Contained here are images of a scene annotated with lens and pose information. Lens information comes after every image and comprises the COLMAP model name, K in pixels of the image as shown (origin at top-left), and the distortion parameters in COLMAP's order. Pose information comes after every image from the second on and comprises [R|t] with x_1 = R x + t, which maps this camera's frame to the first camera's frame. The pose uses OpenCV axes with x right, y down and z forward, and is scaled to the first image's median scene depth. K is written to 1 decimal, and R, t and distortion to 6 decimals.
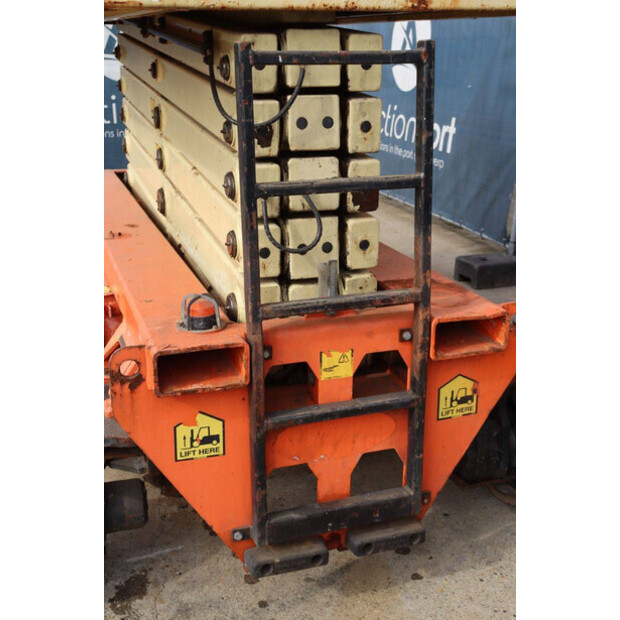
lens RADIAL K [[838.9, 0, 310.0], [0, 838.9, 310.0], [0, 0, 1]] dist [0.027444, 0.080475]
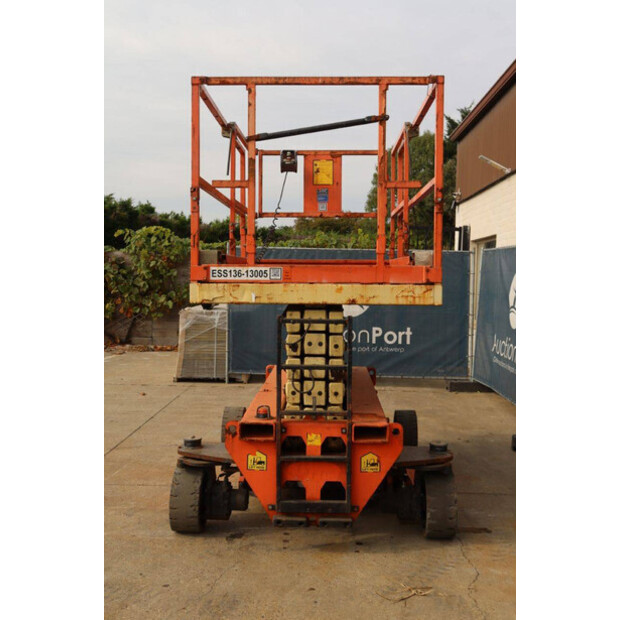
lens RADIAL K [[712.2, 0, 310.0], [0, 712.2, 310.0], [0, 0, 1]] dist [-0.003433, 0.005452]
pose [[0.933623, 0.027204, -0.357223, 0.759721], [-0.120563, 0.962813, -0.241775, 0.206484], [0.337362, 0.268795, 0.902184, -1.000734]]
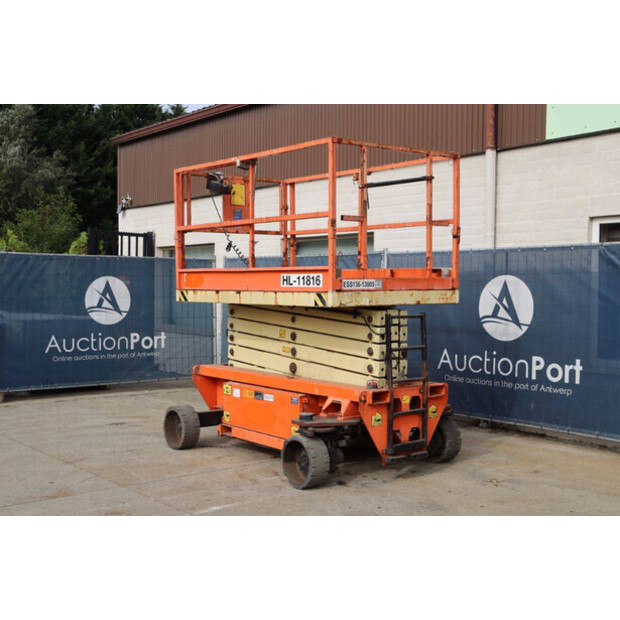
lens RADIAL K [[817.5, 0, 310.0], [0, 817.5, 310.0], [0, 0, 1]] dist [0.019133, 0.032011]
pose [[0.943149, -0.010328, 0.332210, -1.491927], [0.101187, 0.960994, -0.257394, 0.549655], [-0.316593, 0.276376, 0.907406, -2.109060]]
